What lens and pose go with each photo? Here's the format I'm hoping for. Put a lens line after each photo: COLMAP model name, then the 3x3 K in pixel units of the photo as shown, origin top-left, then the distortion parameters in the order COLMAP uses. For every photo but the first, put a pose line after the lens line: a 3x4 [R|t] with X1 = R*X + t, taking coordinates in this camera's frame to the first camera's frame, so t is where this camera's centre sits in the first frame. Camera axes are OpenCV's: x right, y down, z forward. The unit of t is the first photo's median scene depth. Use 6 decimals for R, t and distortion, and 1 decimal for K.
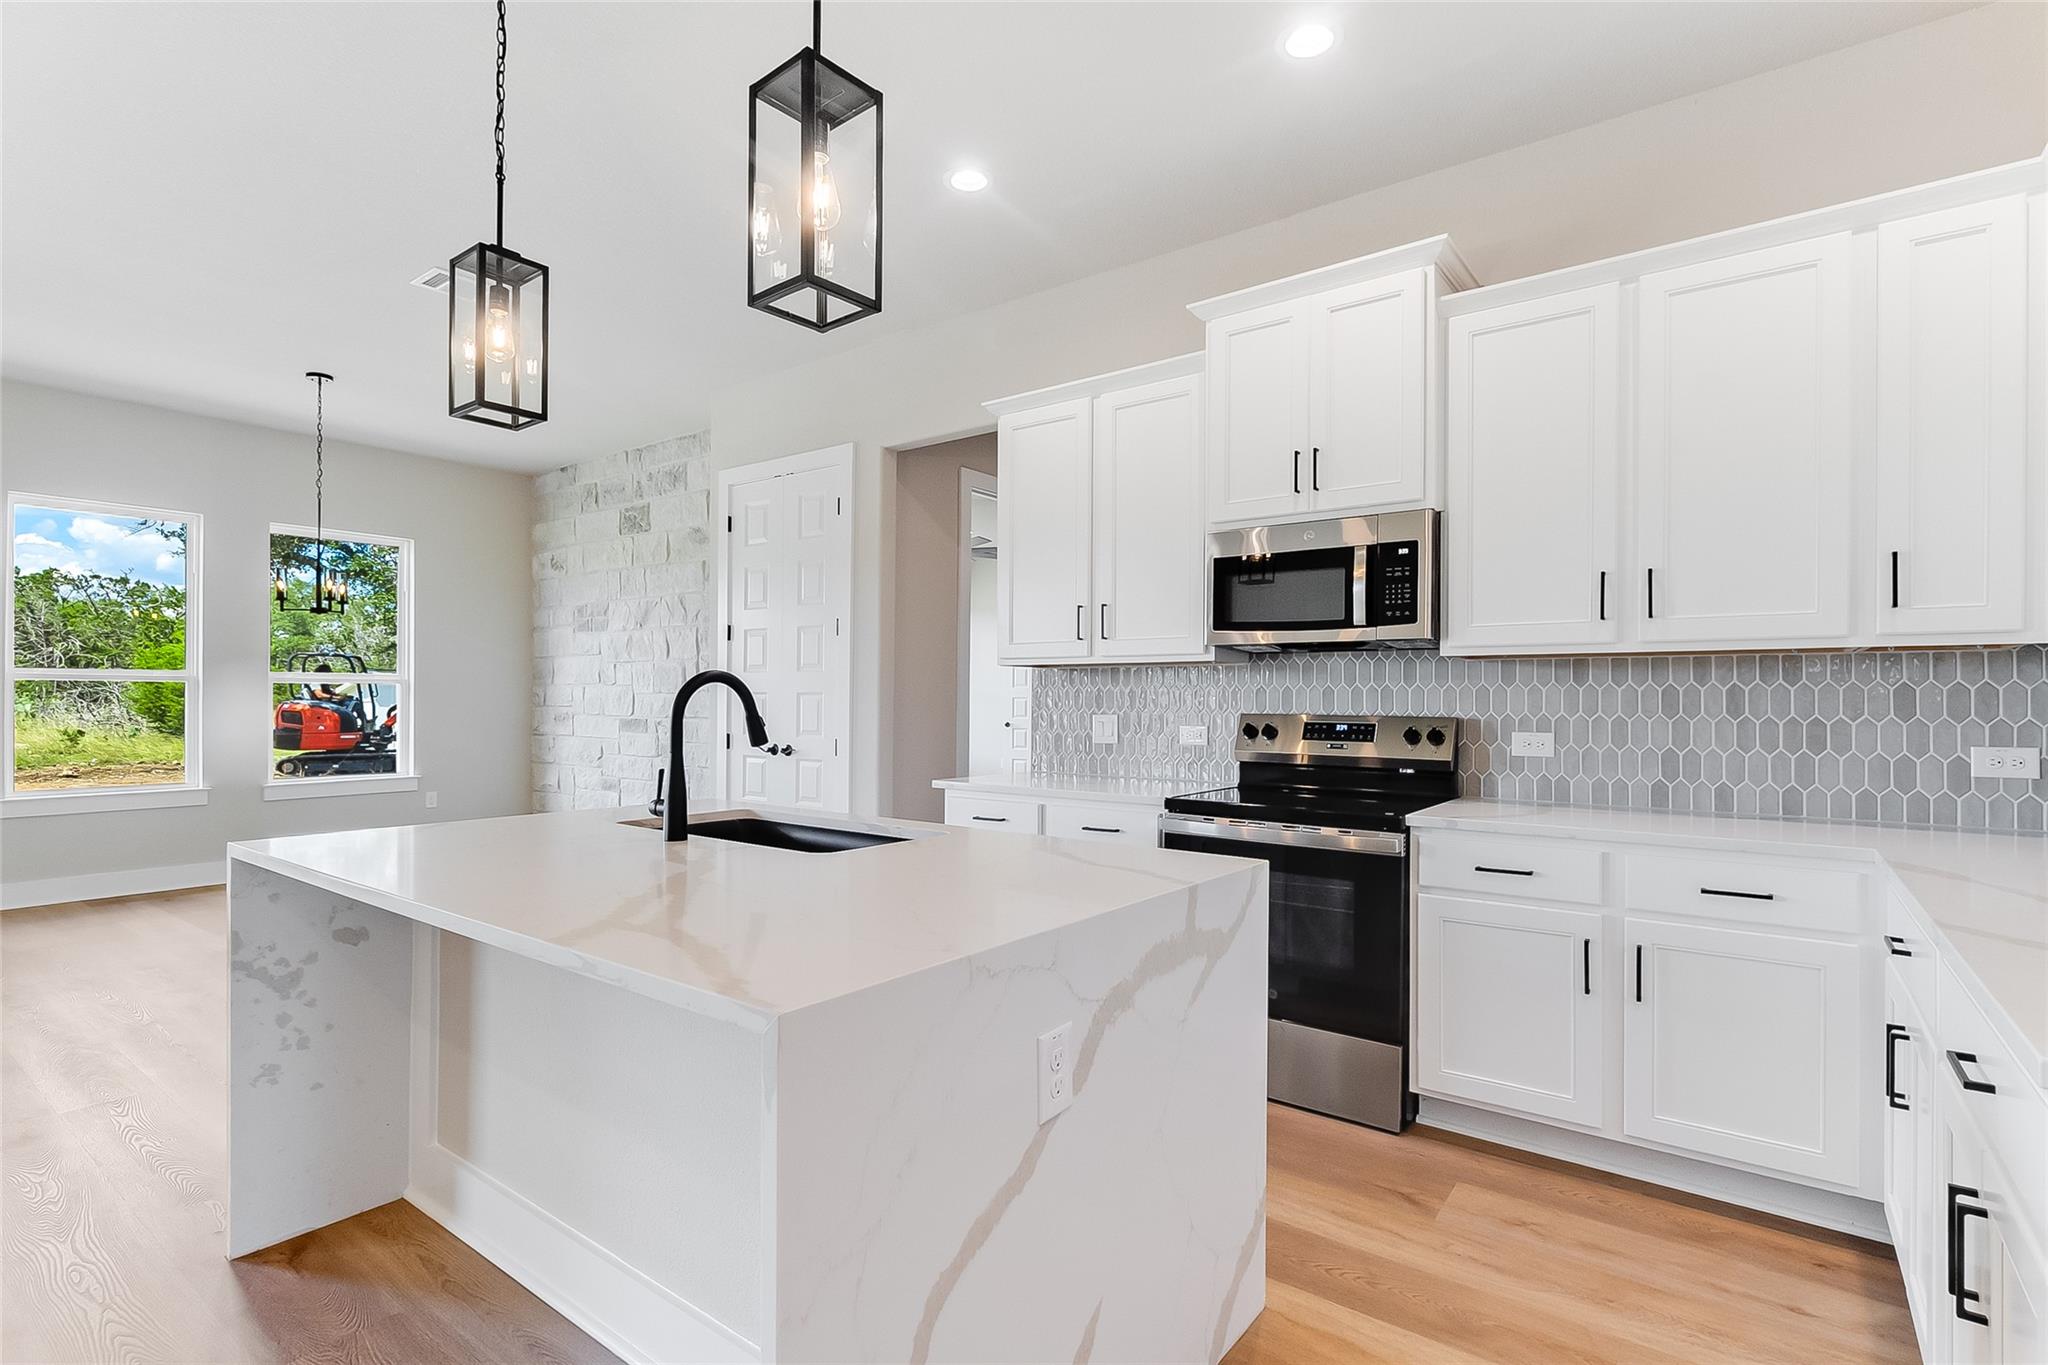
lens RADIAL K [[973.9, 0, 1017.5], [0, 973.9, 699.4], [0, 0, 1]] dist [0.000665, -0.000226]
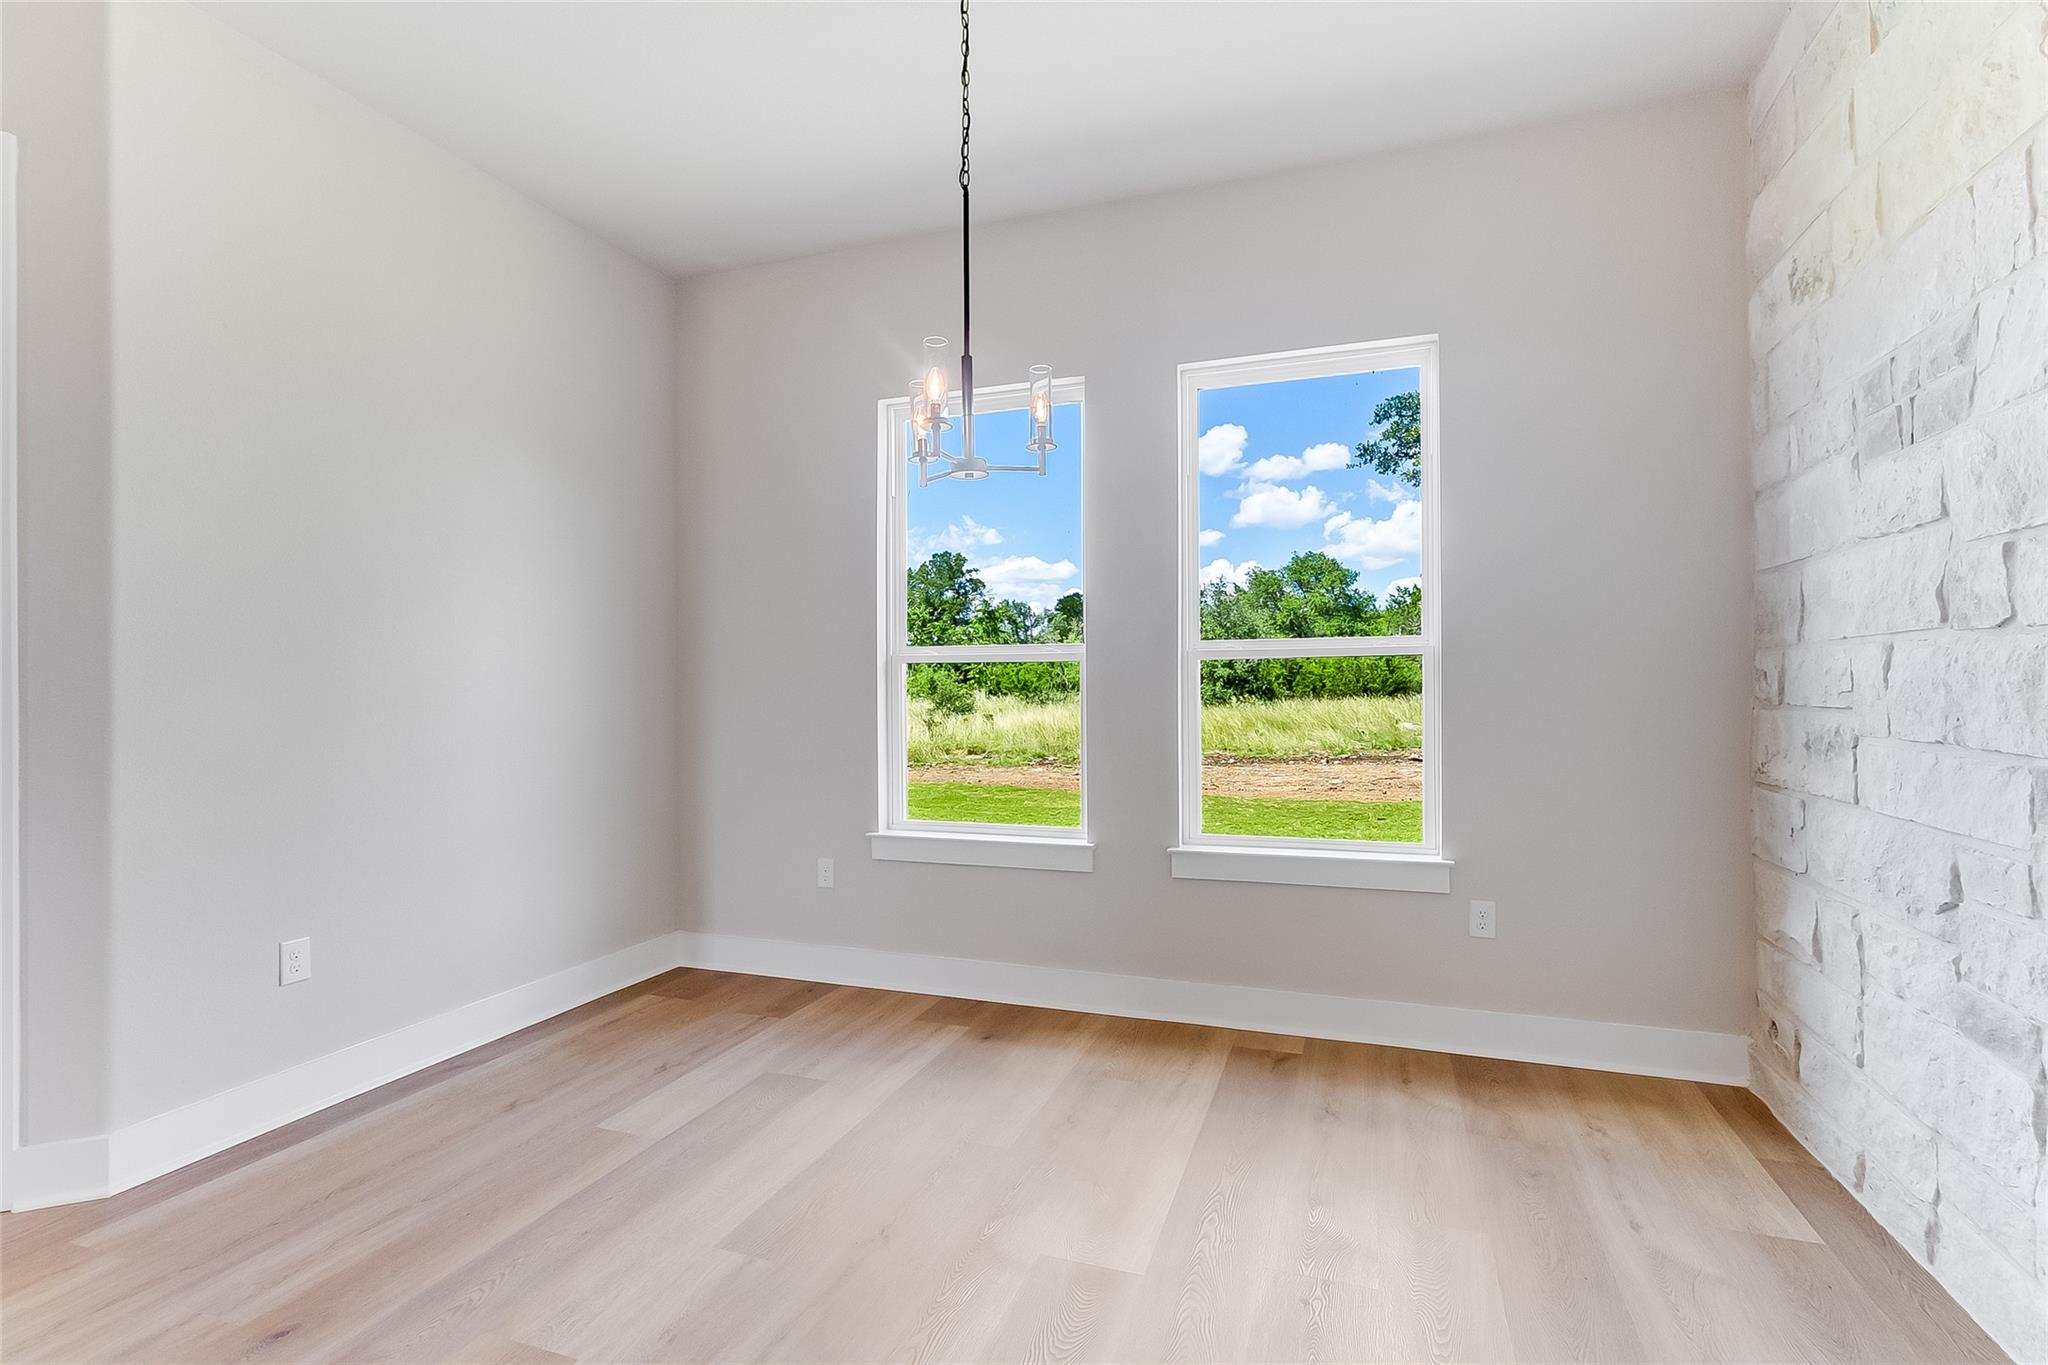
lens RADIAL K [[959.9, 0, 1024.0], [0, 959.9, 682.5], [0, 0, 1]] dist [0.004100, 0.000181]
pose [[0.292654, -0.009753, -0.956169, -0.249253], [0.006402, 0.999946, -0.008240, -0.000539], [0.956197, -0.003710, 0.292701, 0.677873]]
